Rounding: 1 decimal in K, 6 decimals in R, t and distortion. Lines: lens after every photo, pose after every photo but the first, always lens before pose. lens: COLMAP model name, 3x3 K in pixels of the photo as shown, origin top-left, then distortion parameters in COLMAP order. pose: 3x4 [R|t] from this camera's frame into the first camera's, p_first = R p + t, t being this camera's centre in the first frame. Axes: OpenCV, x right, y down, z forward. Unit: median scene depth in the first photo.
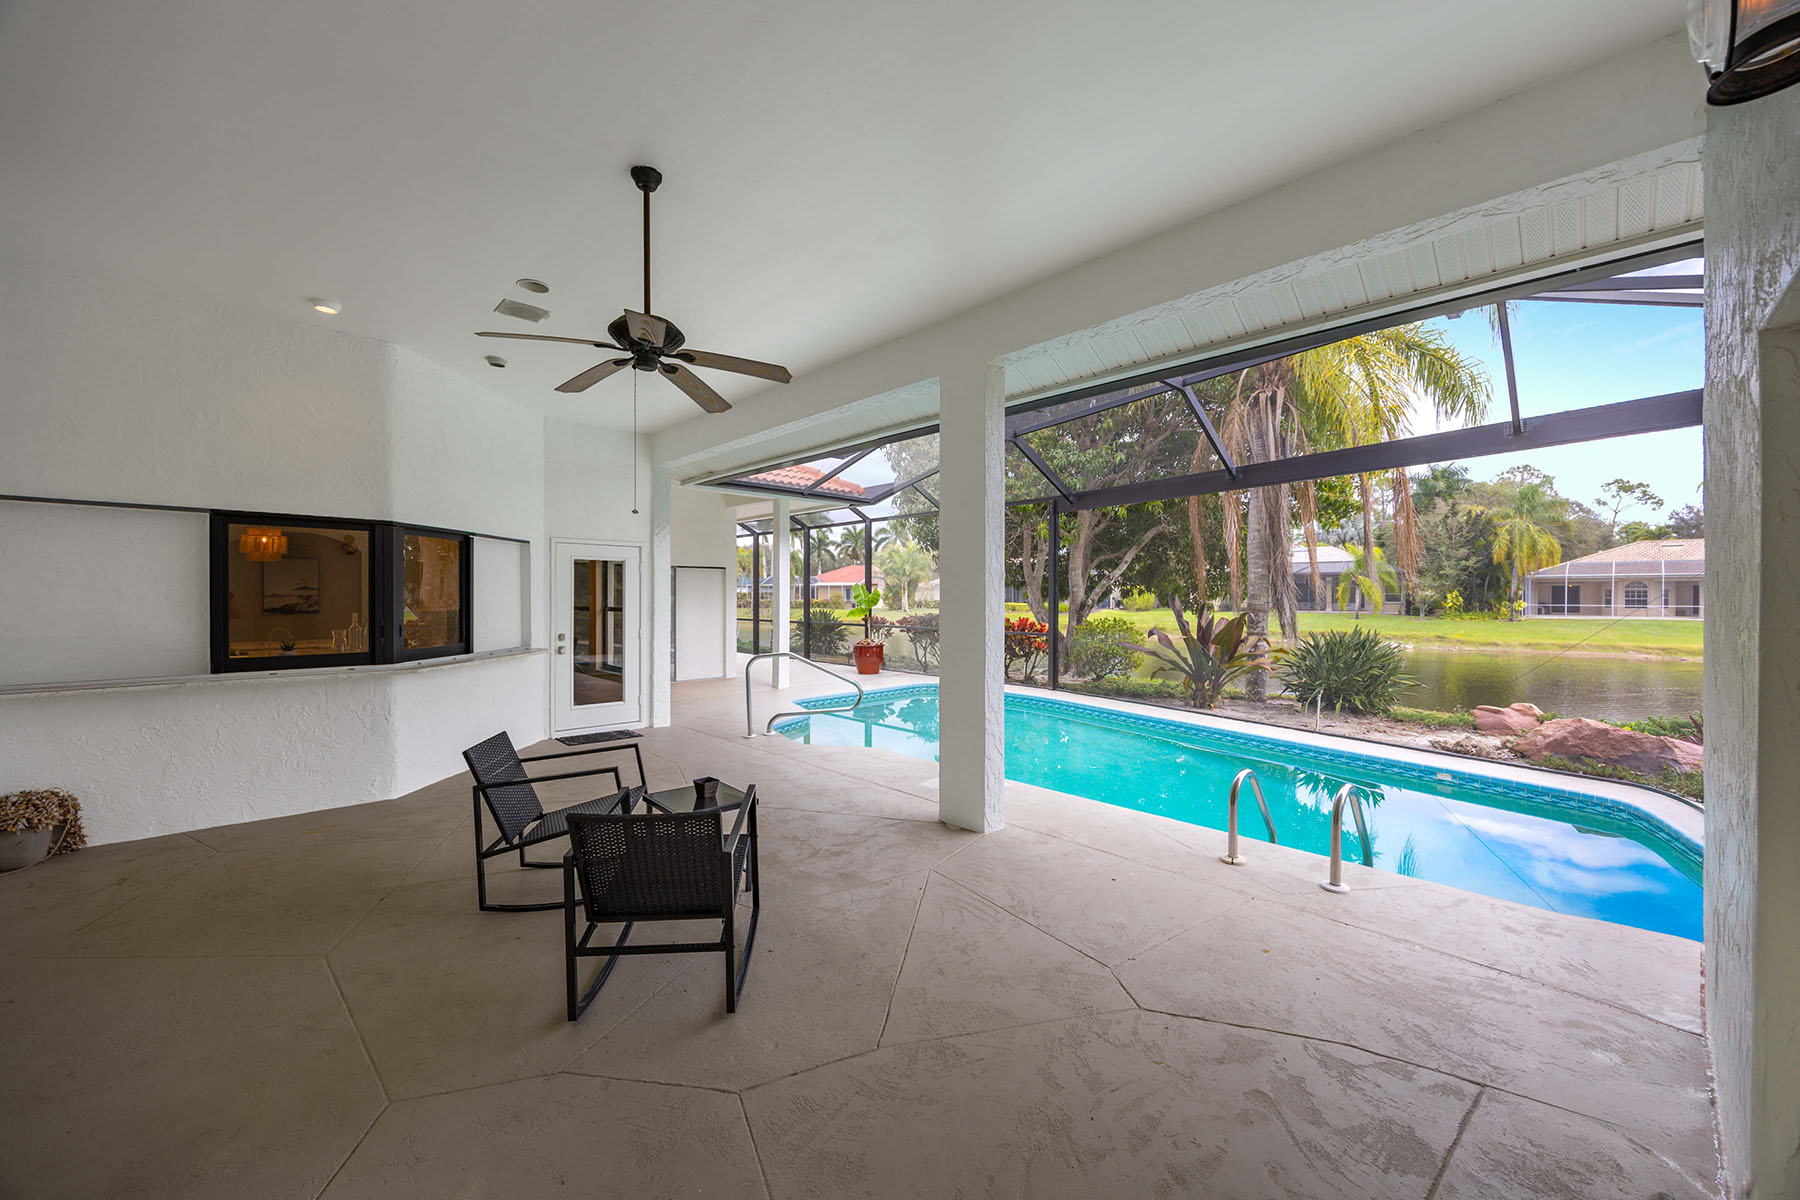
lens RADIAL K [[689.2, 0, 899.7], [0, 689.2, 608.6], [0, 0, 1]] dist [-0.002364, -0.000242]
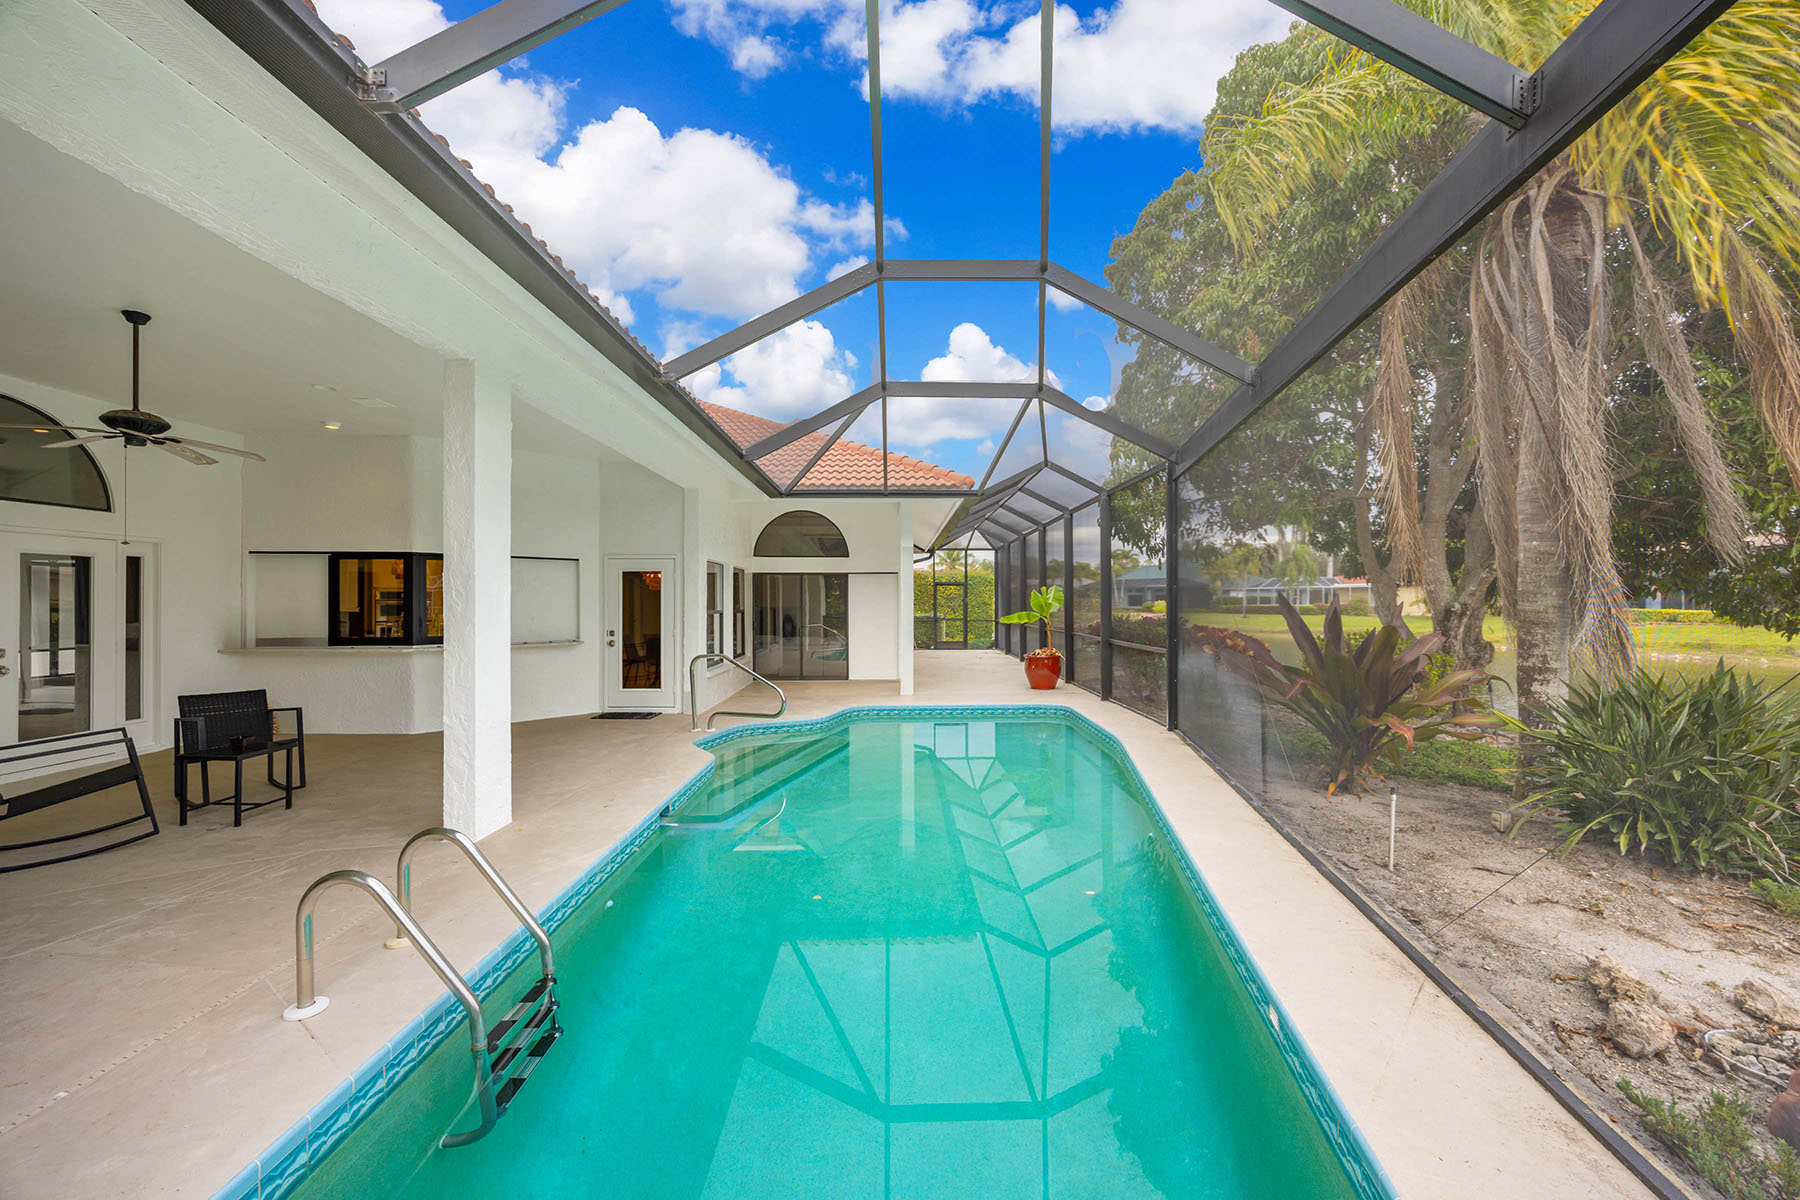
lens RADIAL K [[689.2, 0, 899.7], [0, 689.2, 608.6], [0, 0, 1]] dist [-0.002364, -0.000242]
pose [[0.731910, 0.004371, -0.681388, 1.077766], [-0.005769, 0.999983, 0.000218, -0.008180], [0.681377, 0.003771, 0.731923, 0.614630]]
